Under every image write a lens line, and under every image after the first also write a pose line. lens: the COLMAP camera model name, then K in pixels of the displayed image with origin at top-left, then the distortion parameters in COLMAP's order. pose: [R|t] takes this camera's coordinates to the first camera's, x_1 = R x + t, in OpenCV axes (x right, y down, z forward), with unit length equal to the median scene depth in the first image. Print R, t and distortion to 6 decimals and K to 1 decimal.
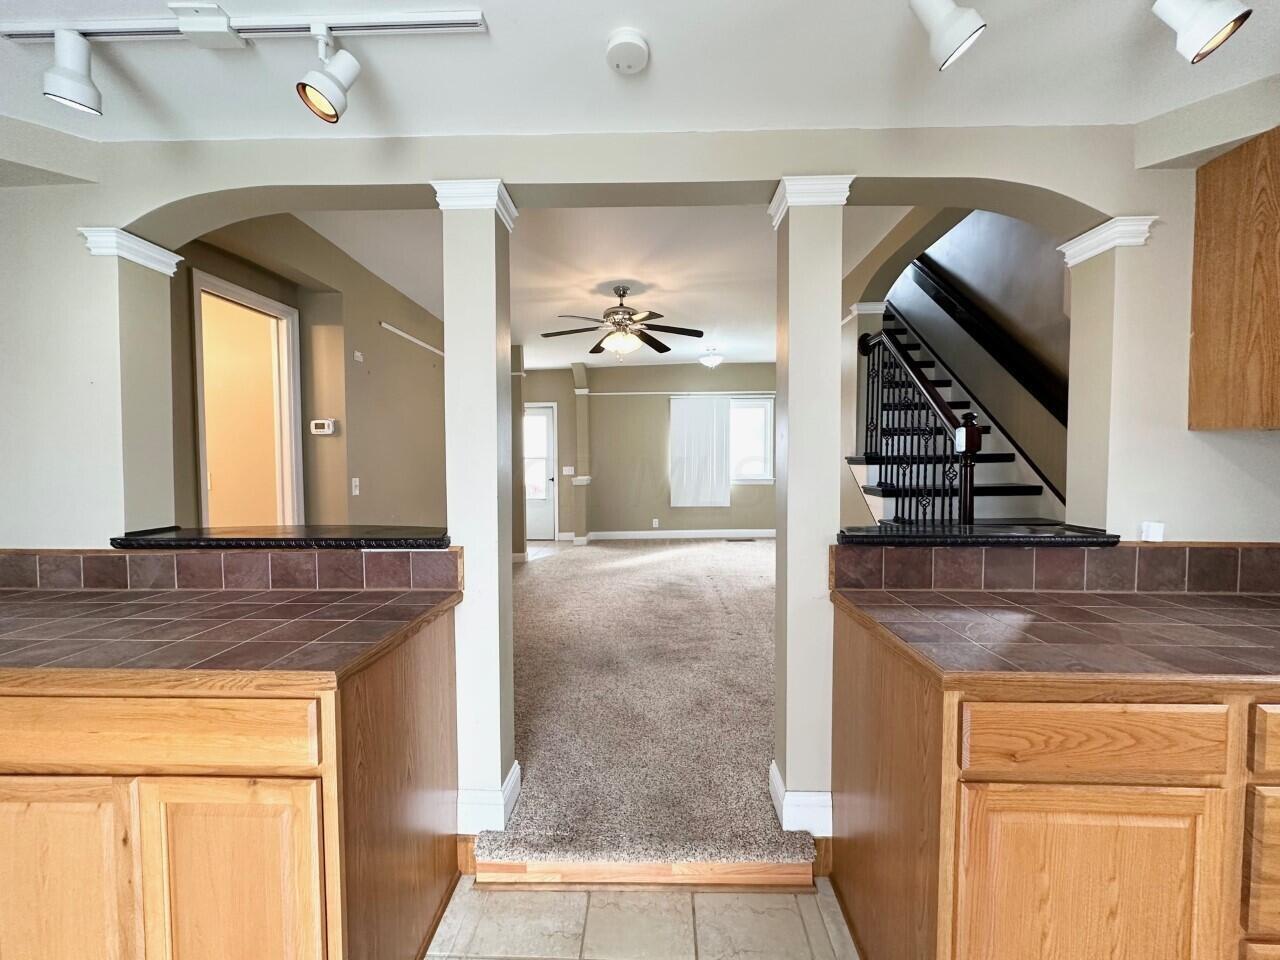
lens RADIAL K [[509.6, 0, 640.0], [0, 509.6, 480.0], [0, 0, 1]] dist [-0.000894, 0.000235]
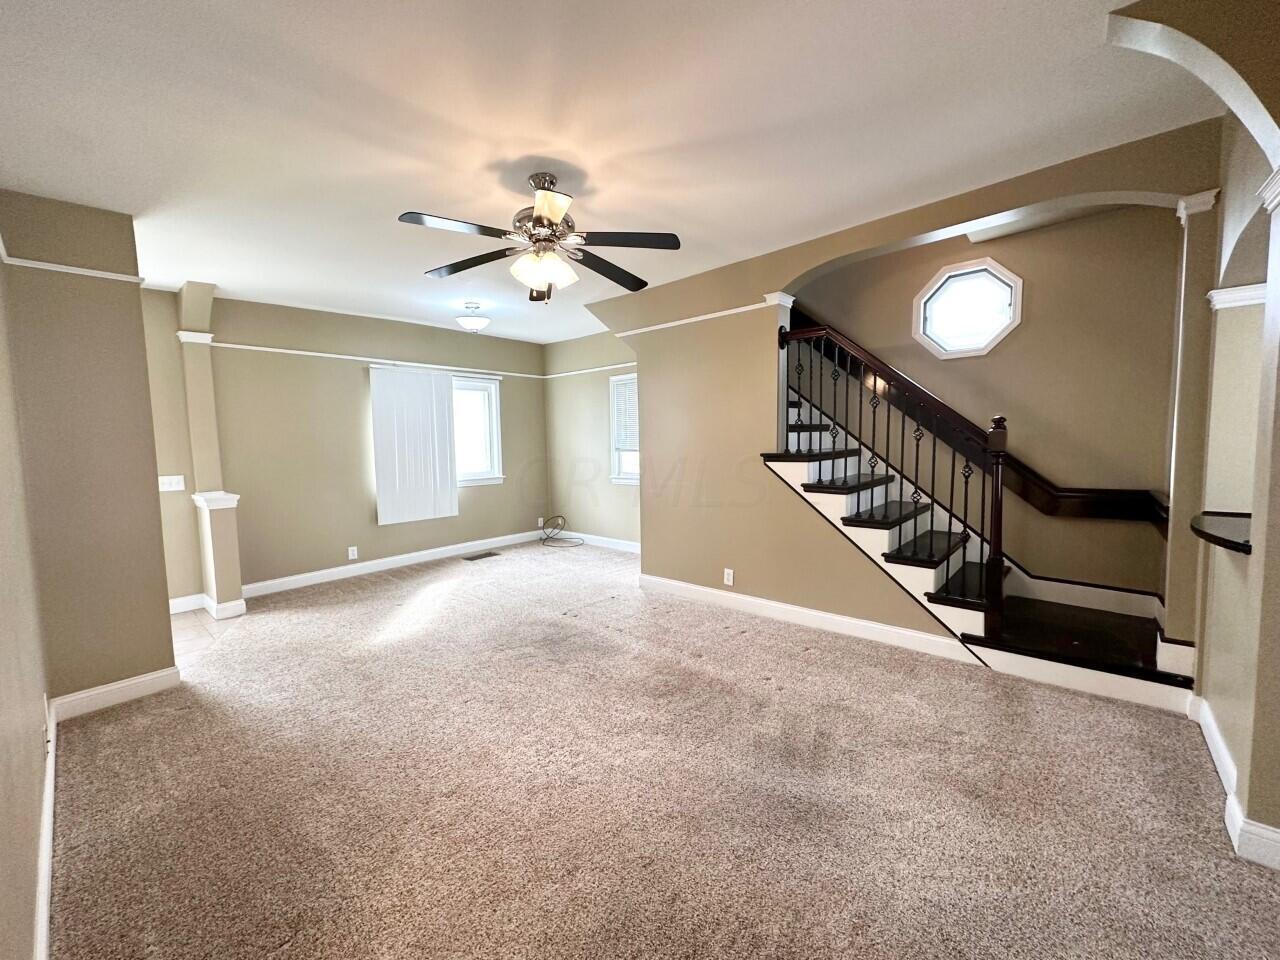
lens RADIAL K [[509.6, 0, 640.0], [0, 509.6, 480.0], [0, 0, 1]] dist [-0.000894, 0.000235]
pose [[0.640040, -0.063531, 0.765710, -1.114074], [0.043929, 0.997971, 0.046083, -0.120431], [-0.767085, 0.004142, 0.641533, 1.342557]]
